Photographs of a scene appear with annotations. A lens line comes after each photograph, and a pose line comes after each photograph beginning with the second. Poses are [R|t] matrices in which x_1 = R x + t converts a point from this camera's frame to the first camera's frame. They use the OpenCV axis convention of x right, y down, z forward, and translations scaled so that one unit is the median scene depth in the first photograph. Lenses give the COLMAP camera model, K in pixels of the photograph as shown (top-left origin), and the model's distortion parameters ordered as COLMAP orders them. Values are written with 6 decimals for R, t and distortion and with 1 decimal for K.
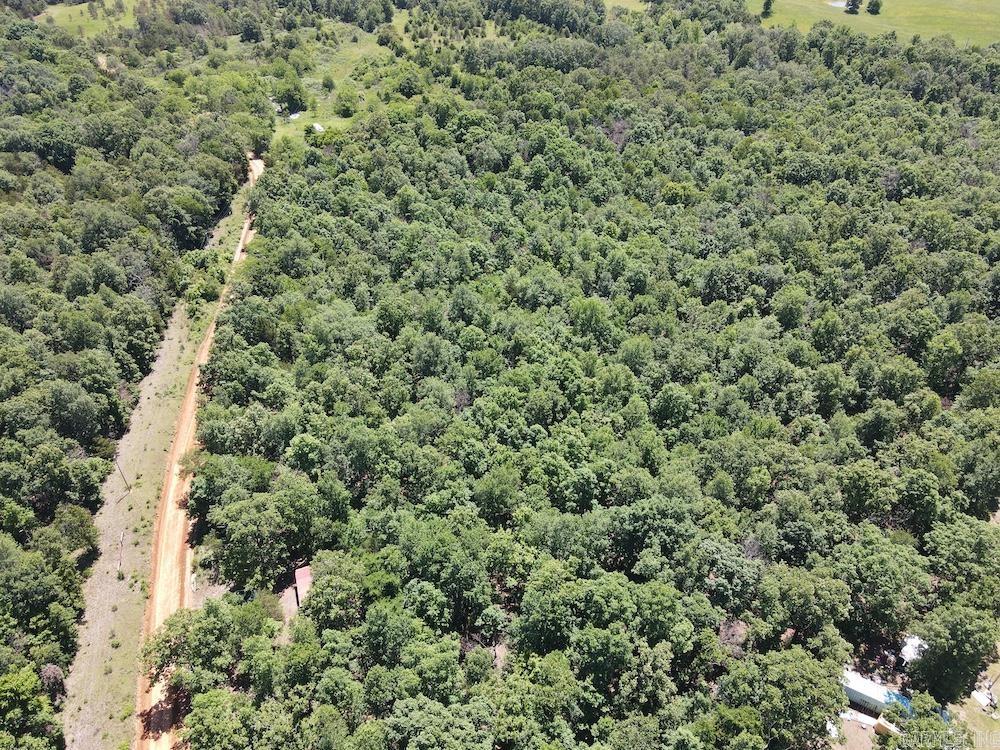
lens RADIAL K [[737.9, 0, 498.8], [0, 737.9, 373.3], [0, 0, 1]] dist [0.011342, 0.004803]
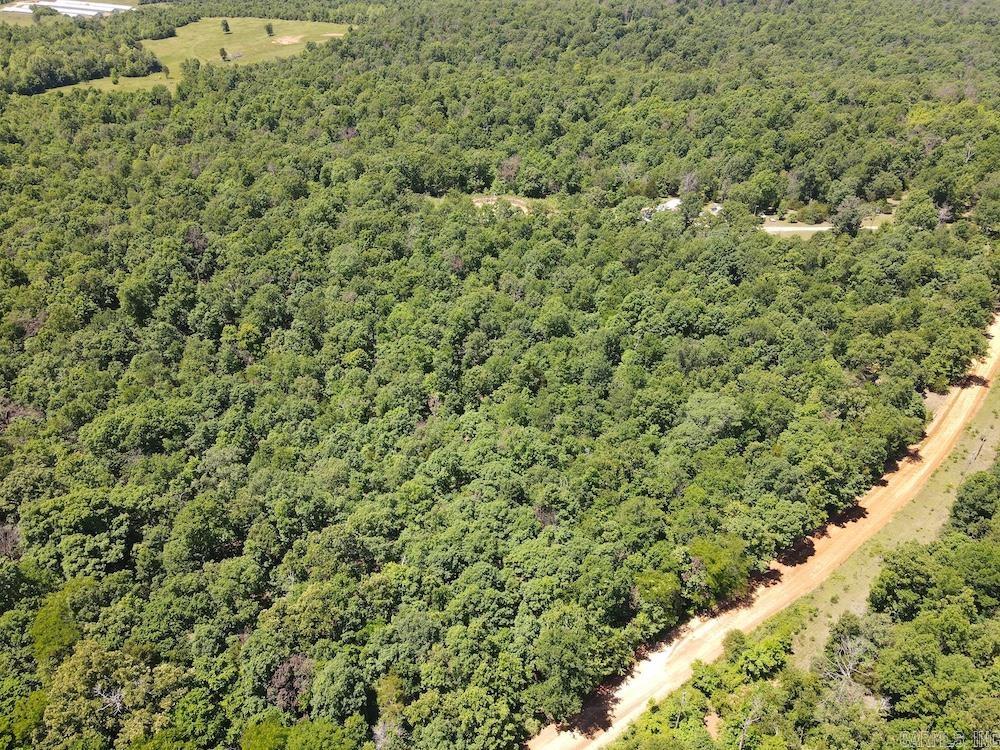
lens RADIAL K [[734.2, 0, 498.8], [0, 734.2, 383.3], [0, 0, 1]] dist [0.007008, 0.006074]
pose [[-0.507434, -0.465298, 0.725265, -0.583719], [0.513660, 0.512450, 0.688149, -0.693200], [-0.691856, 0.721729, -0.021030, 0.922043]]
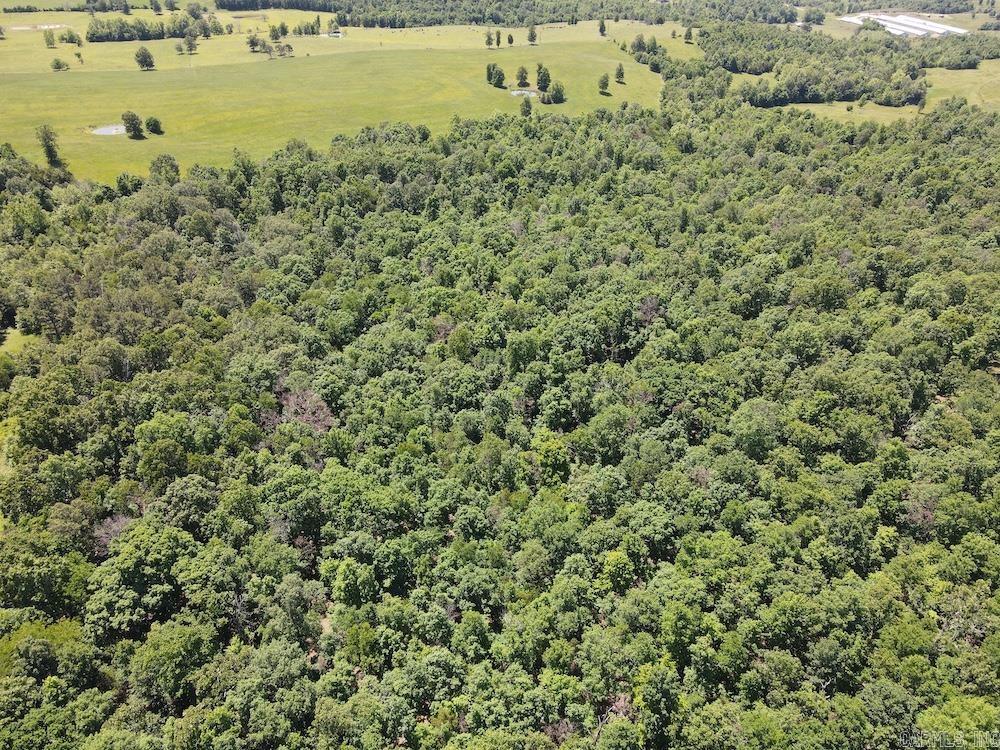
lens RADIAL K [[734.2, 0, 498.8], [0, 734.2, 383.3], [0, 0, 1]] dist [0.007008, 0.006074]
pose [[0.443240, -0.472493, 0.761767, -0.282124], [0.531294, 0.822927, 0.201290, -0.488569], [-0.721987, 0.315502, 0.615787, 0.647588]]
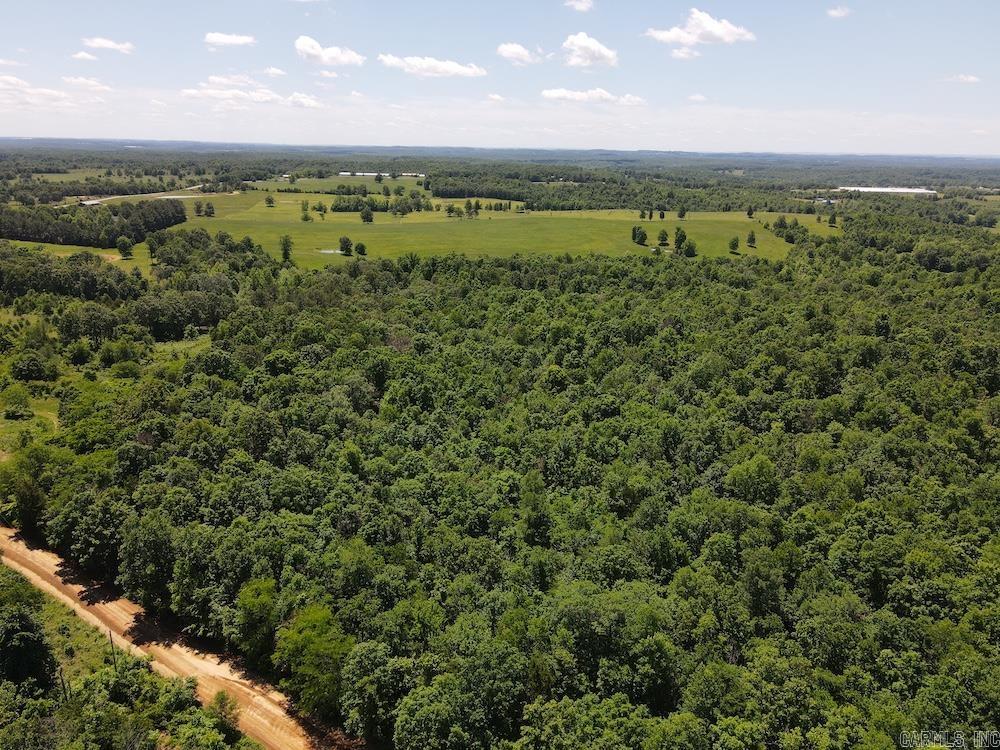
lens RADIAL K [[738.5, 0, 498.5], [0, 738.5, 372.1], [0, 0, 1]] dist [-0.004651, 0.026789]
pose [[0.656510, -0.203932, 0.726227, -0.533425], [0.439029, 0.886195, -0.148030, -0.151179], [-0.613390, 0.416018, 0.671328, 0.438733]]
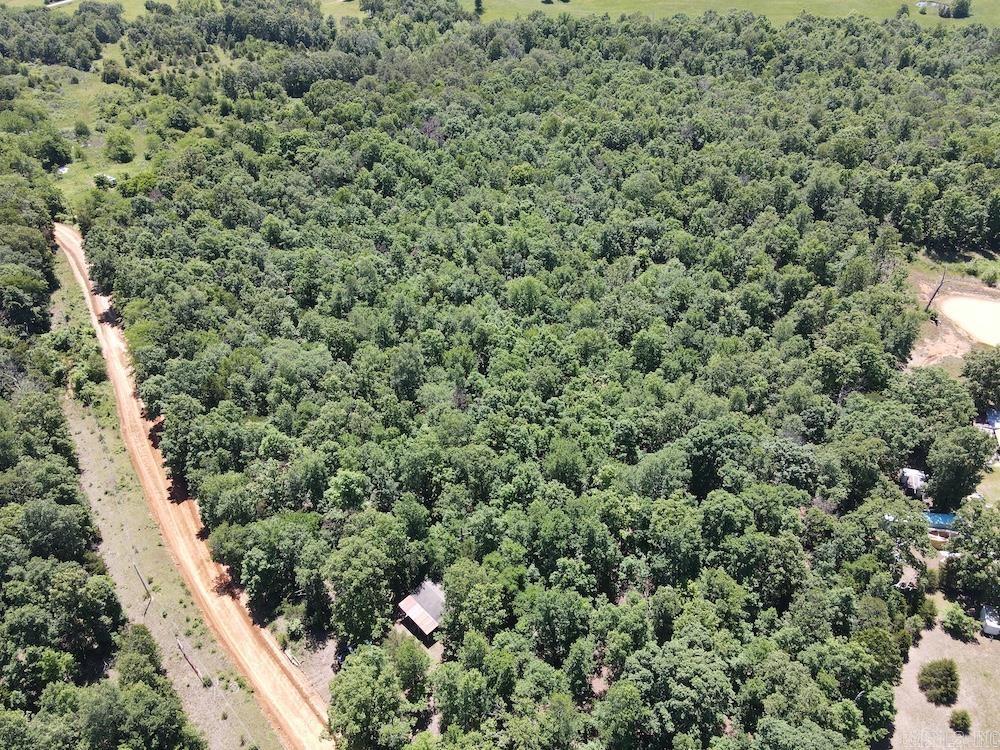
lens RADIAL K [[737.9, 0, 498.8], [0, 737.9, 373.3], [0, 0, 1]] dist [0.011342, 0.004803]
pose [[0.910068, -0.257682, 0.324617, -0.224928], [0.262007, 0.964564, 0.031133, -0.010394], [-0.321136, 0.056718, 0.945333, 0.020640]]
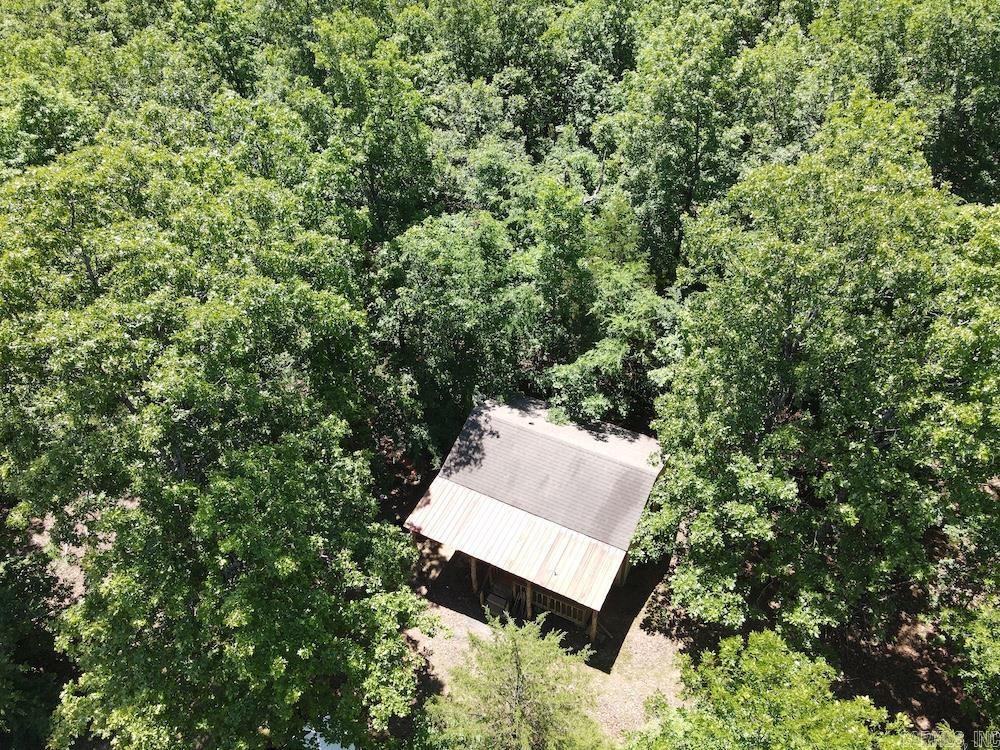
lens RADIAL K [[734.2, 0, 498.8], [0, 734.2, 383.3], [0, 0, 1]] dist [0.007008, 0.006074]
pose [[0.714592, -0.466463, 0.521316, -0.199704], [0.437242, 0.879548, 0.187655, 0.117014], [-0.546057, 0.093844, 0.832475, 0.465021]]
